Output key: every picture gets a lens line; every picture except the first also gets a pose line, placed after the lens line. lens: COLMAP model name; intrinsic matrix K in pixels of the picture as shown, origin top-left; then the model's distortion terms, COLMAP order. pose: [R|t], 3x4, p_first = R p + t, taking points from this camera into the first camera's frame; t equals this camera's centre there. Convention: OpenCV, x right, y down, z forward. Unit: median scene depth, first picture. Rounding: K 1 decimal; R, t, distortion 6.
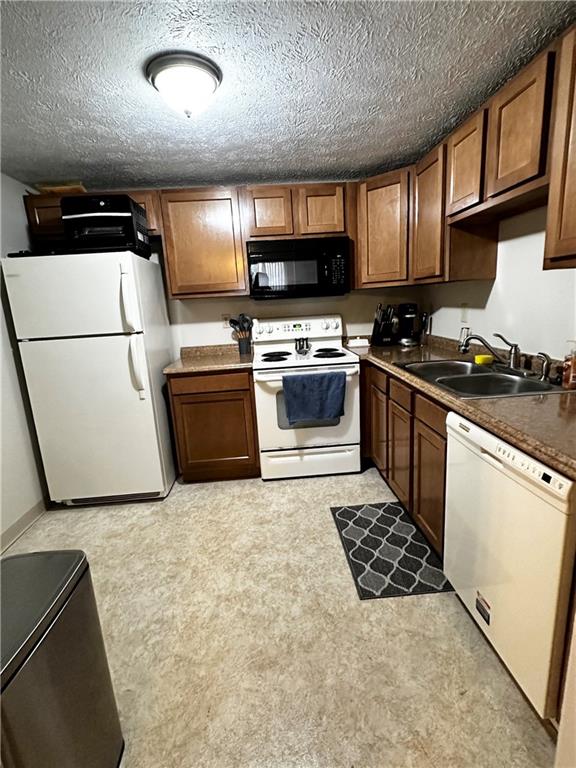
lens RADIAL K [[369.0, 0, 285.0], [0, 369.0, 382.6], [0, 0, 1]] dist [-0.001637, 0.001191]
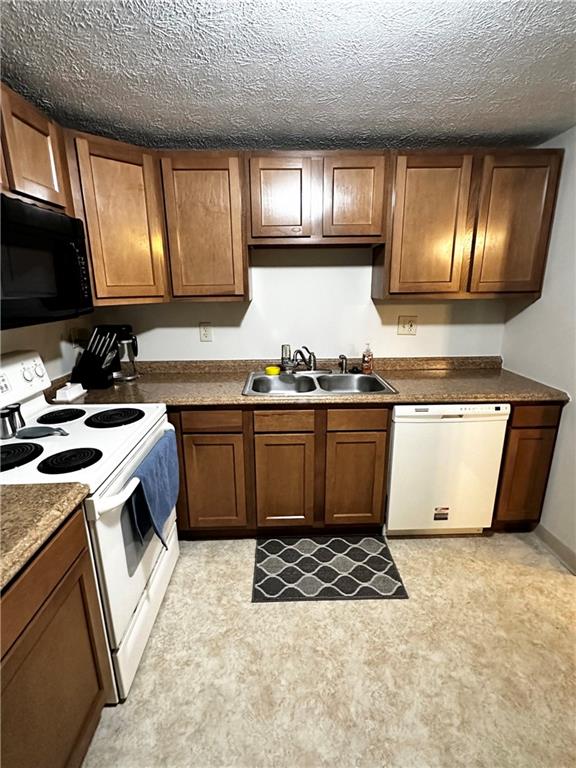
lens RADIAL K [[367.7, 0, 288.0], [0, 367.7, 384.0], [0, 0, 1]] dist [-0.002524, 0.000269]
pose [[0.044544, -0.206102, 0.977516, -0.596377], [0.226807, 0.955023, 0.191024, -0.240220], [-0.972920, 0.213199, 0.089286, 0.906413]]
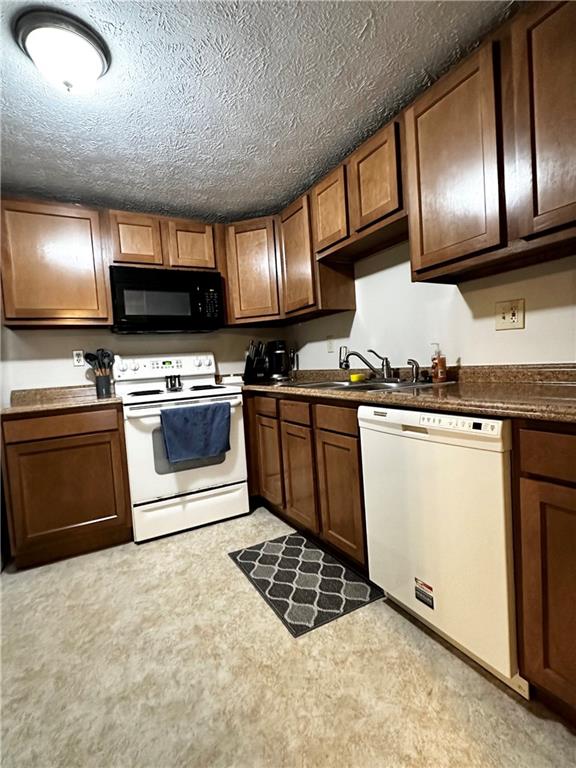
lens RADIAL K [[369.0, 0, 285.0], [0, 369.0, 382.6], [0, 0, 1]] dist [-0.001637, 0.001191]
pose [[0.907948, -0.021507, 0.418531, -0.130957], [0.101909, 0.980036, -0.170717, 0.124780], [-0.406504, 0.197654, 0.892013, 0.106136]]
